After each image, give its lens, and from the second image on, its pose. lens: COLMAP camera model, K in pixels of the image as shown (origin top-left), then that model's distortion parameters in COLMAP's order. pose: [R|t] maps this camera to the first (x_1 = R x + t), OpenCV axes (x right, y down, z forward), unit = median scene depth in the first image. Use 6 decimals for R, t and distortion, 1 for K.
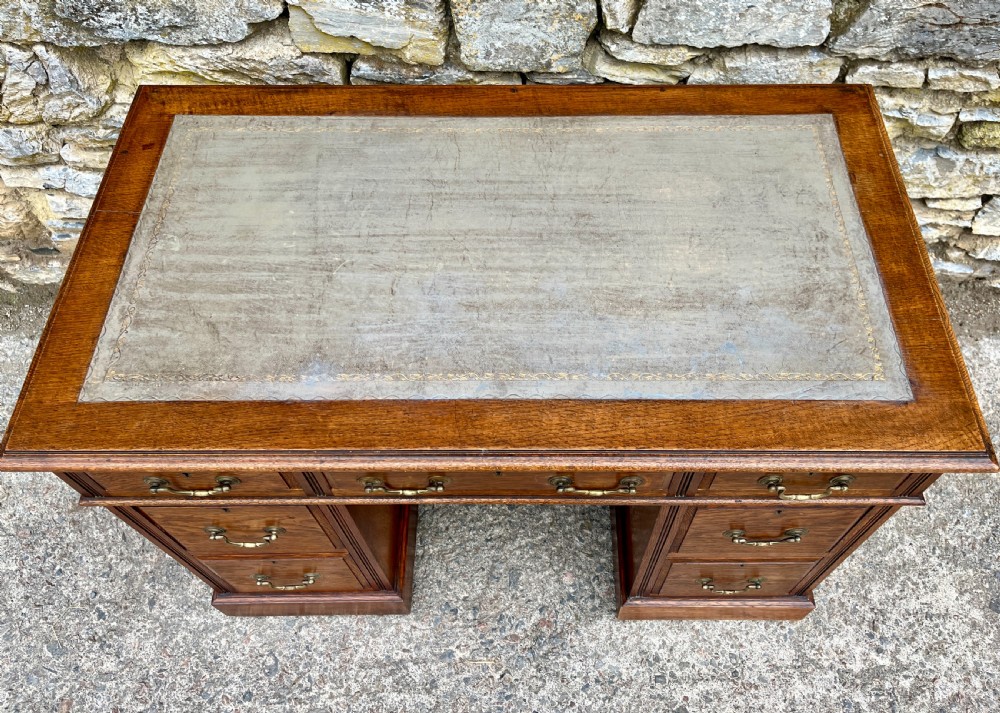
lens RADIAL K [[787.5, 0, 527.6], [0, 787.5, 334.2], [0, 0, 1]] dist [0.052688, -0.063634]
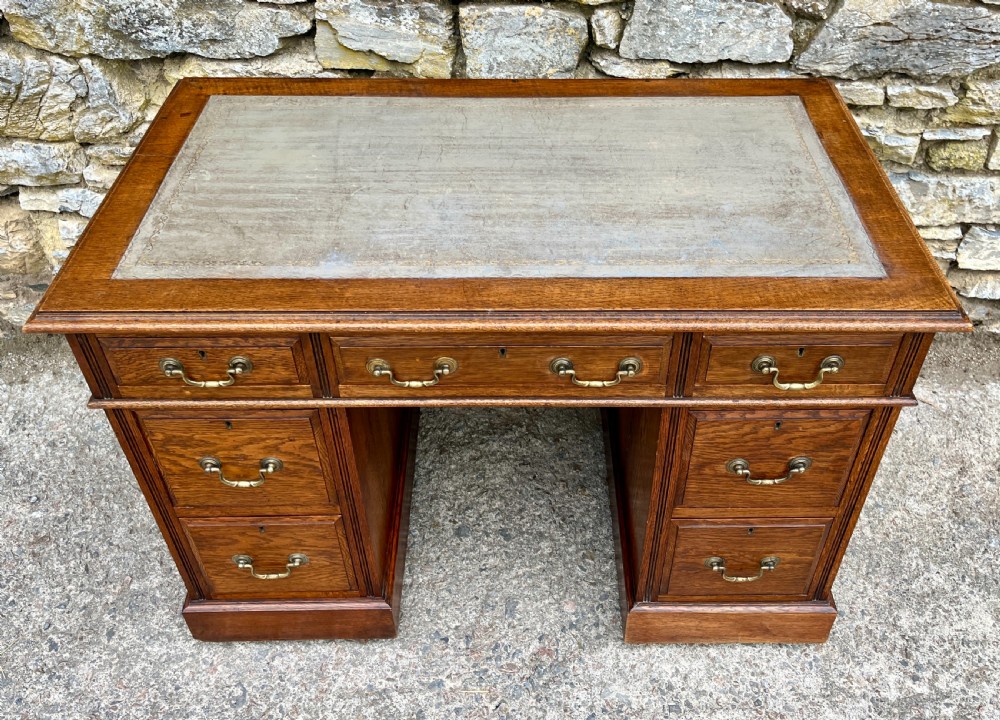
lens RADIAL K [[879.4, 0, 524.5], [0, 879.4, 305.9], [0, 0, 1]] dist [0.050198, -0.054266]
pose [[0.999954, 0.001675, 0.009475, -0.014099], [0.001110, 0.958094, -0.286452, 0.335010], [-0.009558, 0.286449, 0.958048, -0.100092]]
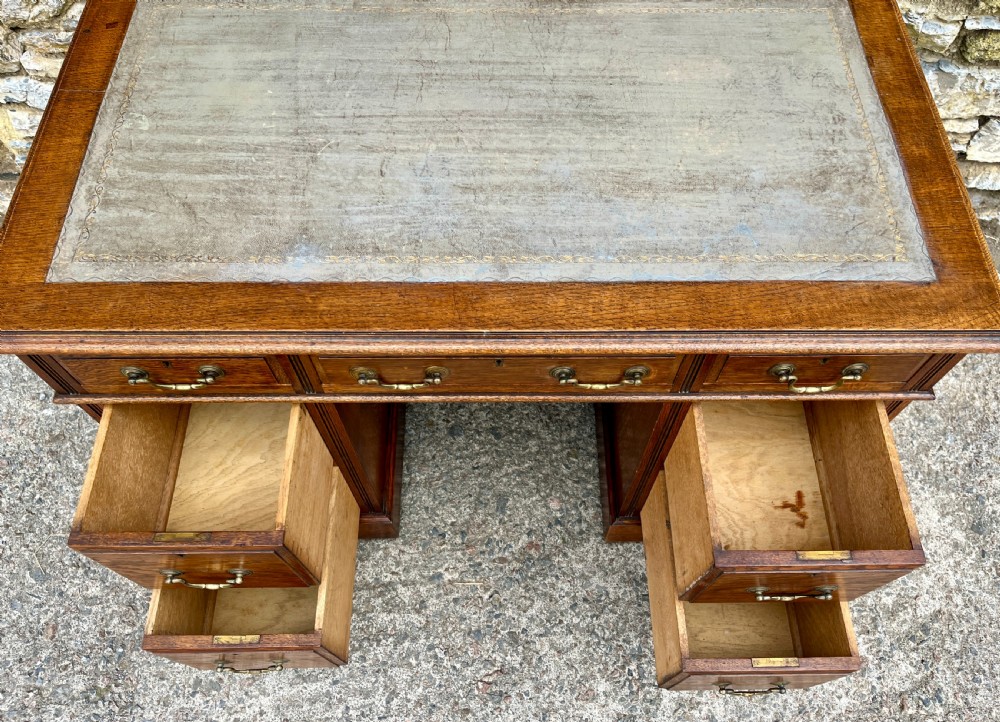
lens RADIAL K [[763.0, 0, 514.2], [0, 763.0, 380.5], [0, 0, 1]] dist [0.053336, -0.065258]
pose [[0.999692, -0.002212, 0.024708, -0.030536], [0.000166, 0.996590, 0.082507, 0.090540], [-0.024806, -0.082477, 0.996284, 0.059730]]
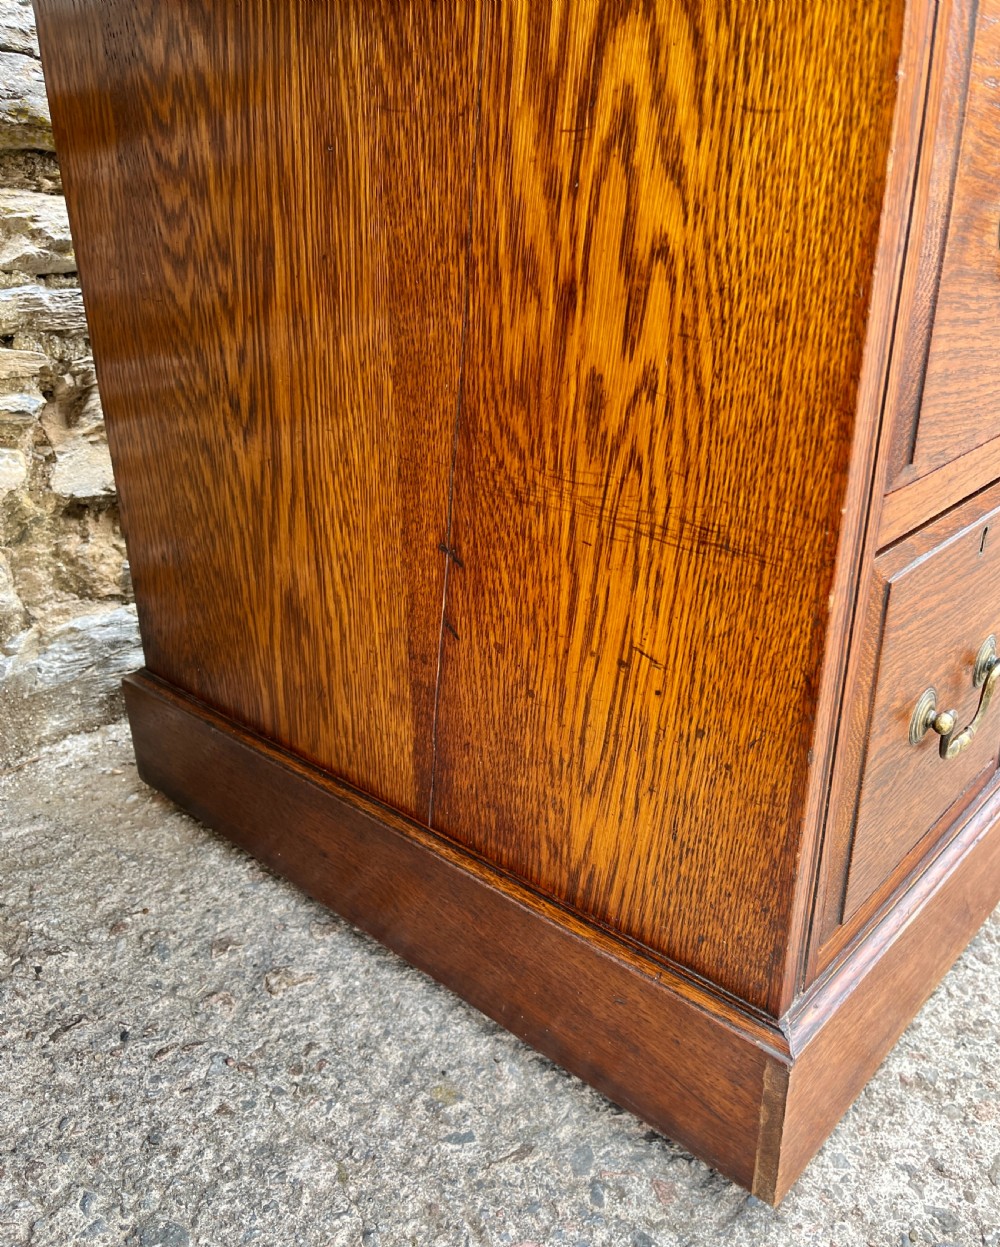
lens RADIAL K [[1037.8, 0, 512.5], [0, 1037.8, 639.1], [0, 0, 1]] dist [0.069396, -0.093293]
pose [[0.669400, -0.305593, 0.677139, -0.151744], [0.625134, 0.724174, -0.291169, 0.322292], [-0.401387, 0.618211, 0.675799, 0.809720]]
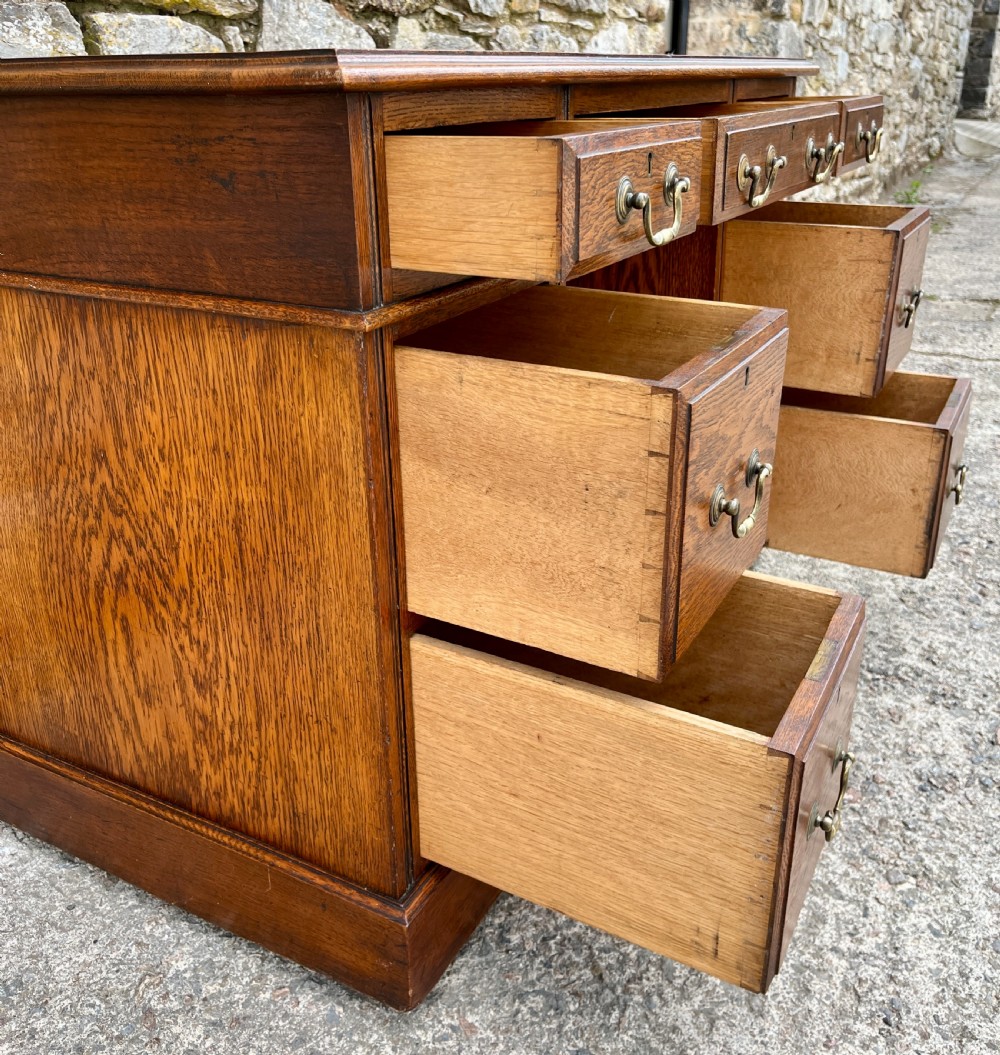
lens RADIAL K [[1014.5, 0, 489.1], [0, 1014.5, 482.0], [0, 0, 1]] dist [0.025687, 0.000000]
pose [[0.495730, -0.321287, 0.806862, -0.864494], [0.742024, 0.639445, -0.201271, 0.374442], [-0.451278, 0.698487, 0.555395, 0.546822]]
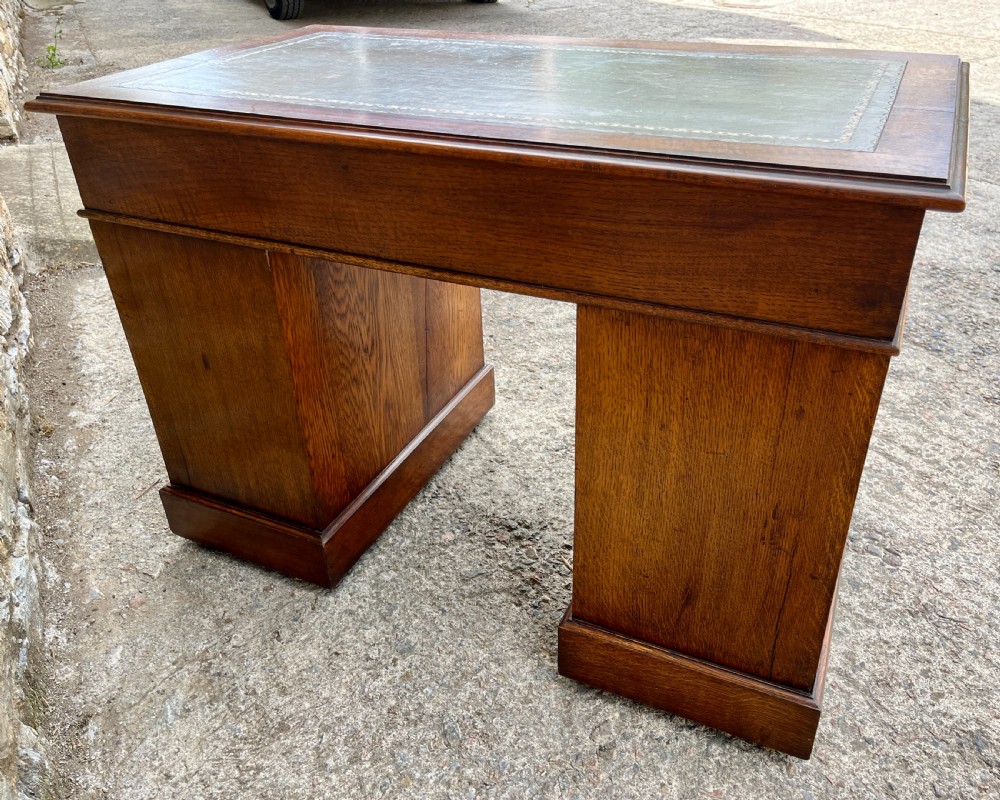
lens RADIAL K [[832.2, 0, 506.9], [0, 832.2, 391.7], [0, 0, 1]] dist [0.069396, -0.093293]
pose [[-0.447392, -0.451899, 0.771769, -0.805959], [0.776430, 0.232008, 0.585943, -0.300125], [-0.443844, 0.861371, 0.247069, 0.735441]]
